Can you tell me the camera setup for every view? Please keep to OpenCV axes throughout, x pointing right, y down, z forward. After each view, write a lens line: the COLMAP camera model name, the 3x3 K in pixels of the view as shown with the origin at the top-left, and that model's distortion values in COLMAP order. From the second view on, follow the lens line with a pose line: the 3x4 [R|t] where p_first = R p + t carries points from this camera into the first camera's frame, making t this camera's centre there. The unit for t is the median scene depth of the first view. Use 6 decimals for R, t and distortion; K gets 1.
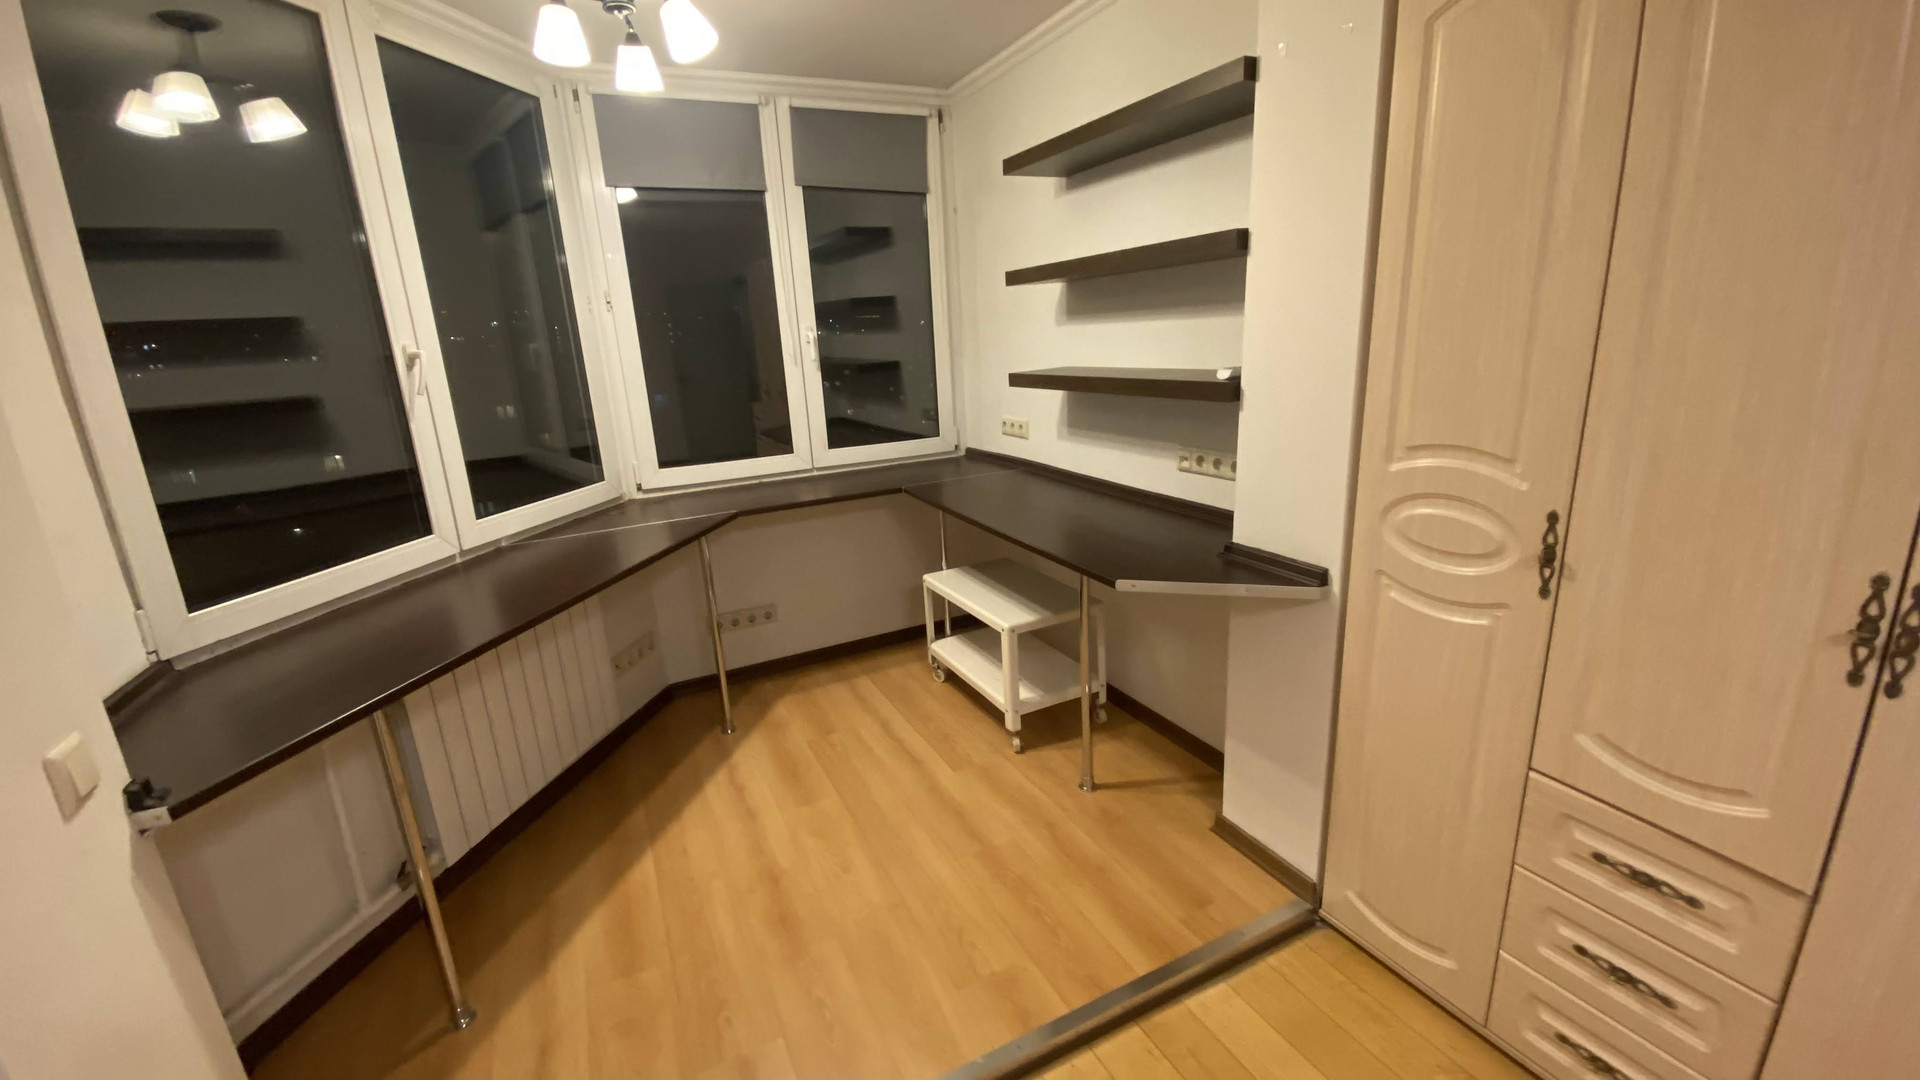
lens RADIAL K [[774.0, 0, 987.4], [0, 774.0, 541.0], [0, 0, 1]] dist [0.001463, -0.007360]
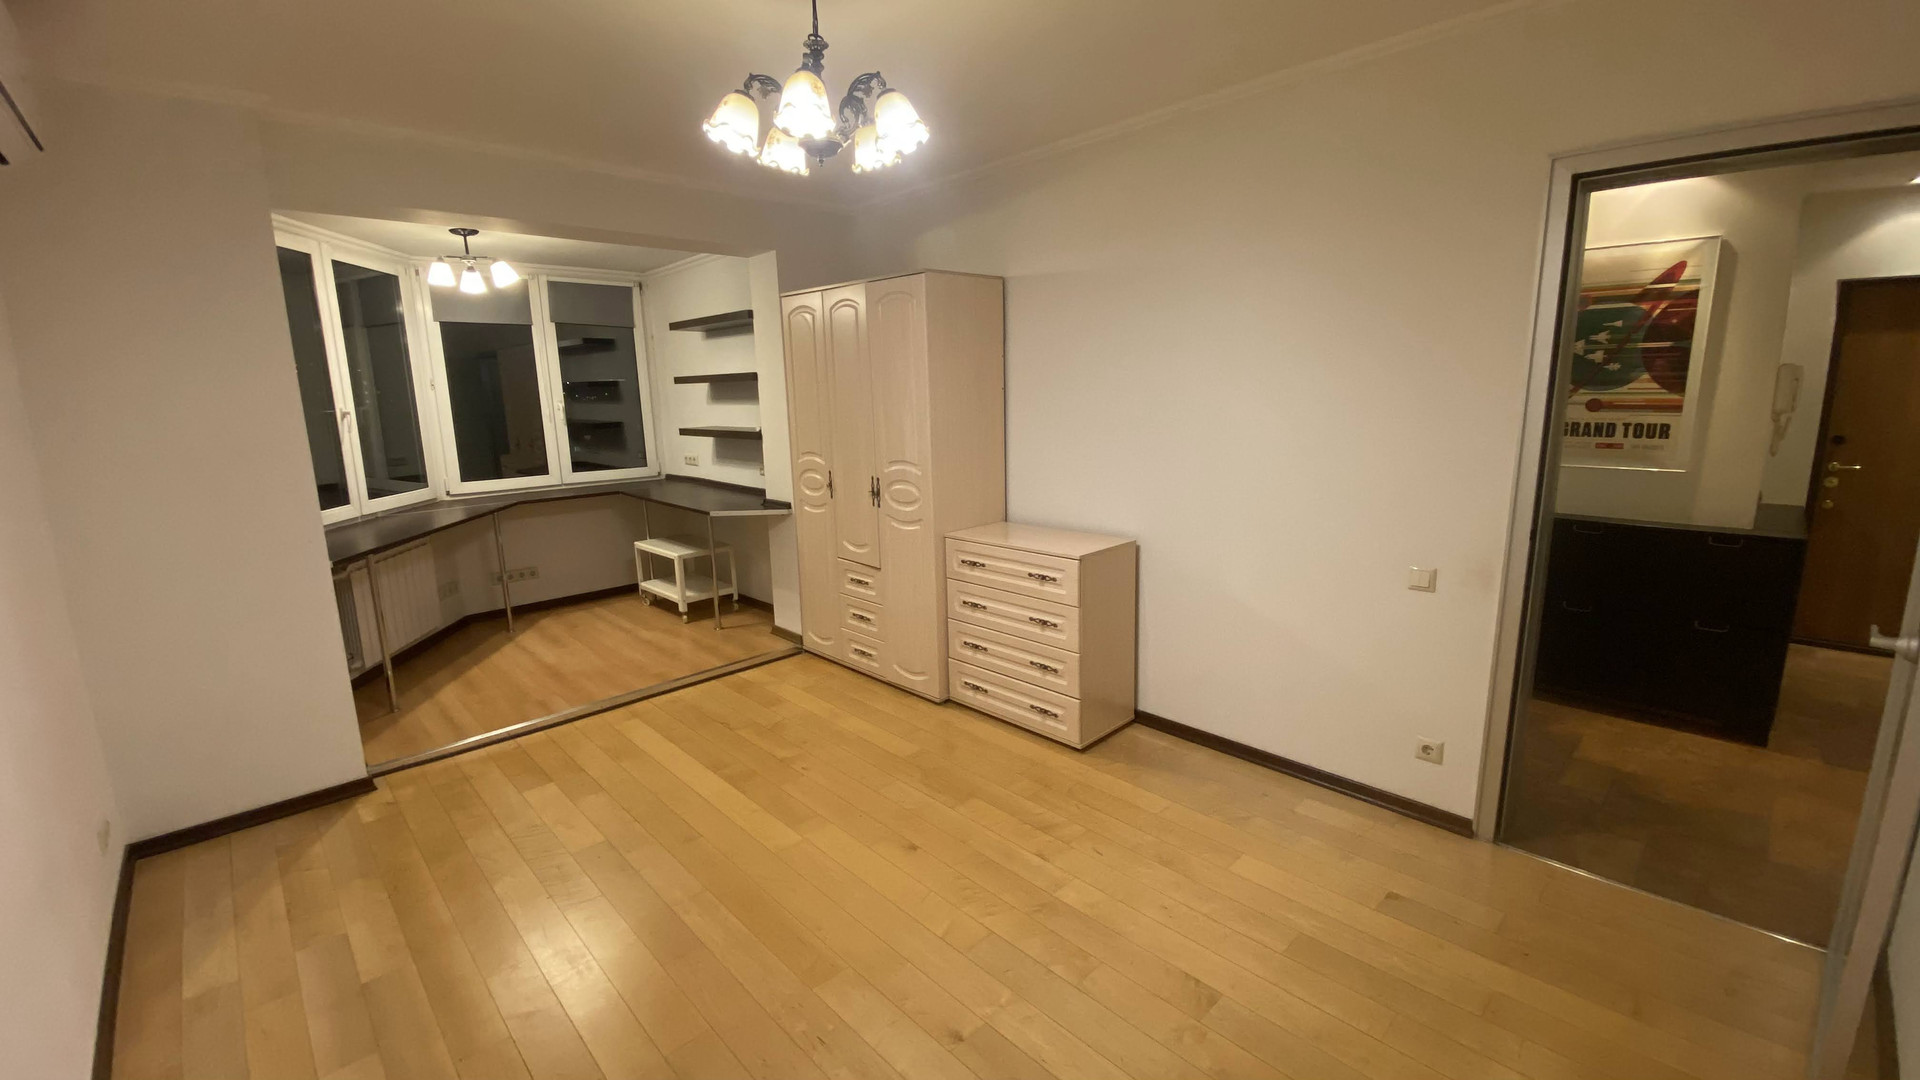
lens RADIAL K [[774.0, 0, 987.4], [0, 774.0, 541.0], [0, 0, 1]] dist [0.001463, -0.007360]
pose [[0.955168, -0.027887, 0.294749, 0.185322], [0.051728, 0.995960, -0.073398, 0.239604], [-0.291511, 0.085354, 0.952752, -1.016505]]
